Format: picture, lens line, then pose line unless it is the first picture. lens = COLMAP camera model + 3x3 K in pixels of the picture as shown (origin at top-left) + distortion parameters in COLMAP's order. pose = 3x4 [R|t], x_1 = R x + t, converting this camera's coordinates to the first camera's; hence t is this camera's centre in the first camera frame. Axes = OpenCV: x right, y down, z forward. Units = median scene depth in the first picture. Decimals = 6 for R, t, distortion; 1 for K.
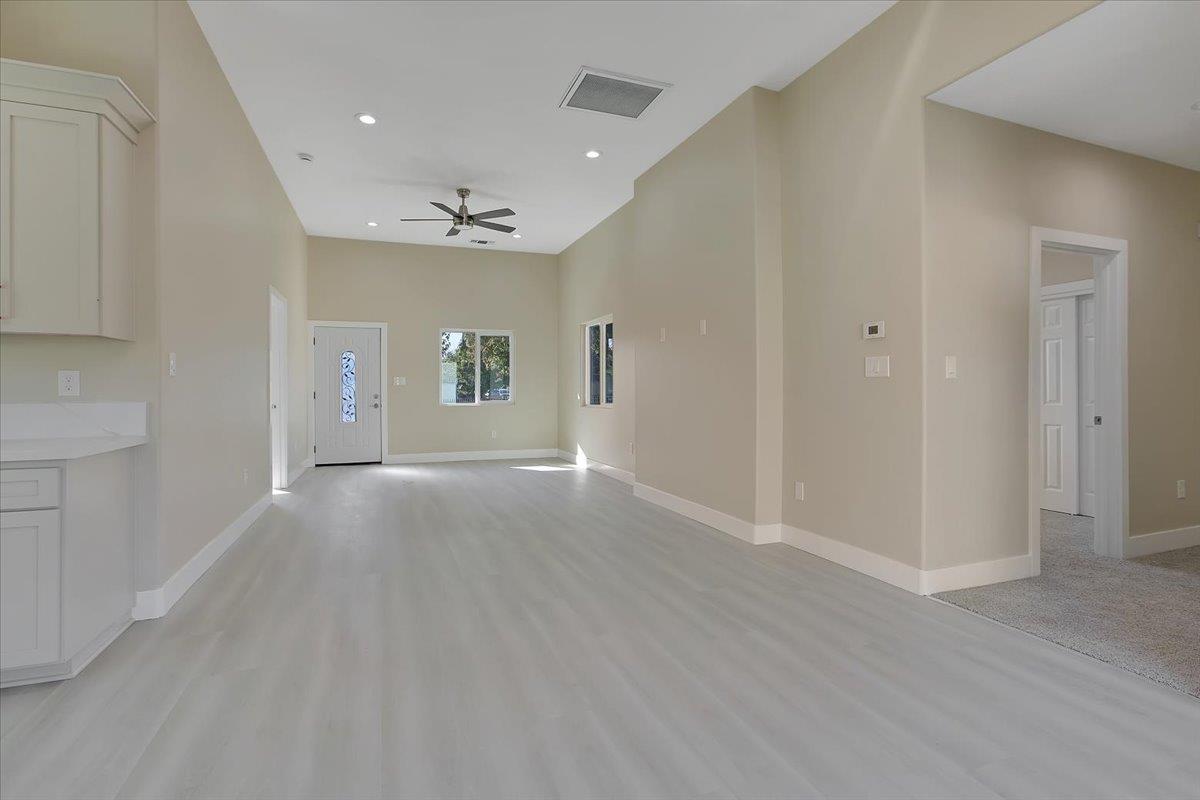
lens RADIAL K [[556.7, 0, 595.4], [0, 556.7, 391.5], [0, 0, 1]] dist [-0.032176, 0.008879]
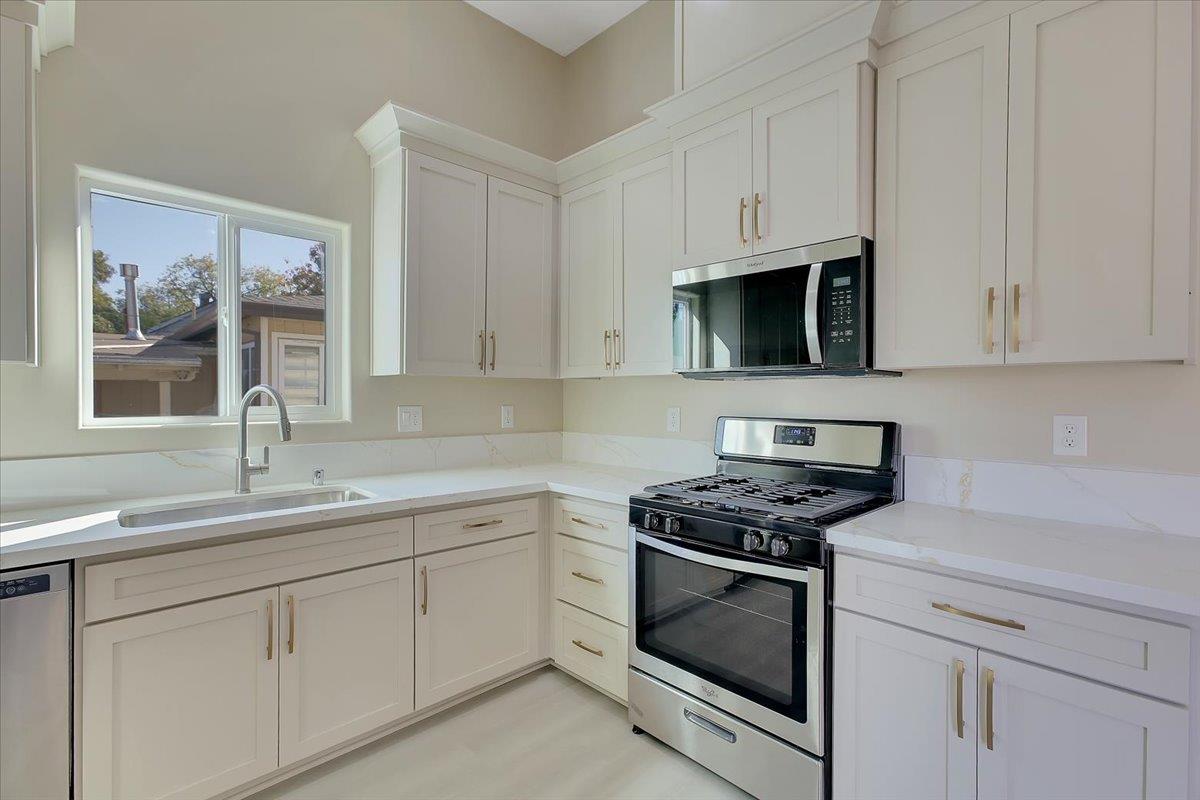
lens RADIAL K [[556.7, 0, 601.3], [0, 556.7, 398.2], [0, 0, 1]] dist [-0.032176, 0.008879]
pose [[0.401335, 0.006957, -0.915905, -0.209021], [-0.007849, 0.999961, 0.004156, -0.019927], [0.915898, 0.005521, 0.401373, 0.085844]]
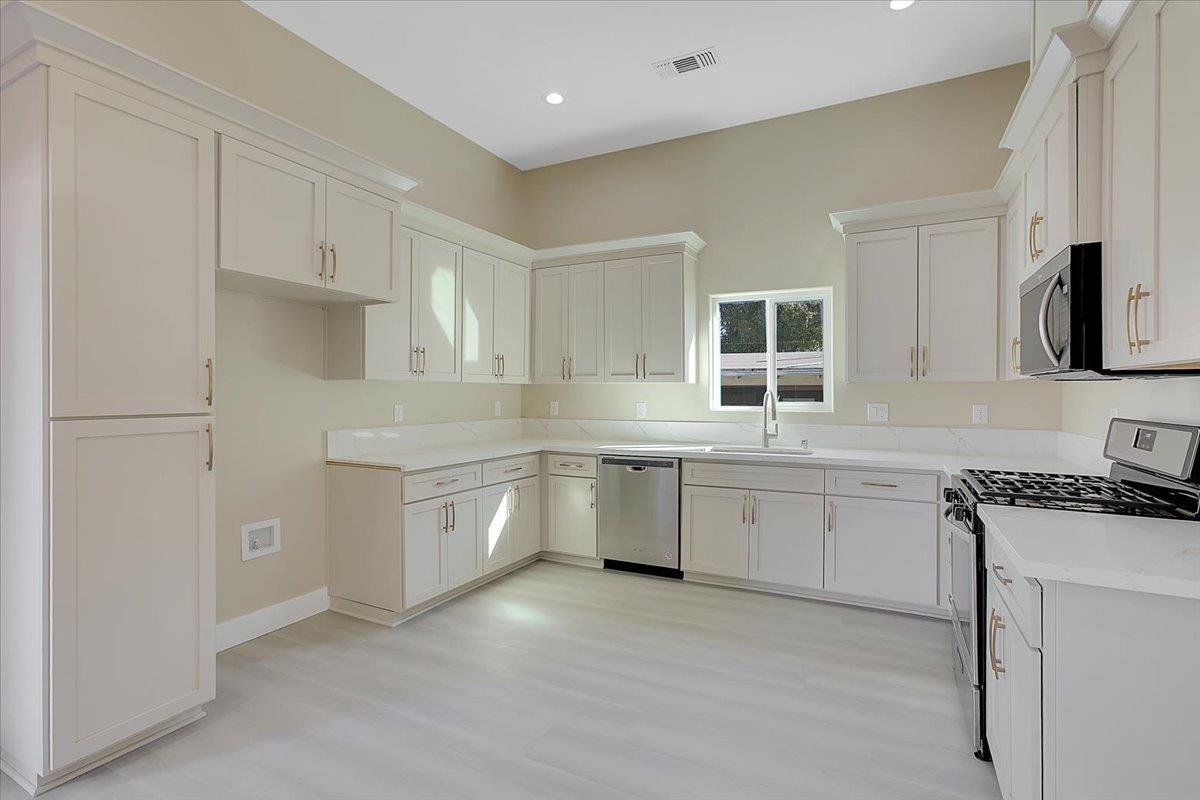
lens RADIAL K [[556.7, 0, 608.0], [0, 556.7, 399.8], [0, 0, 1]] dist [-0.032176, 0.008879]
pose [[-0.733457, 0.009320, -0.679672, -0.057107], [-0.002005, 0.999872, 0.015875, -0.023106], [0.679733, 0.013006, -0.733344, 0.328129]]
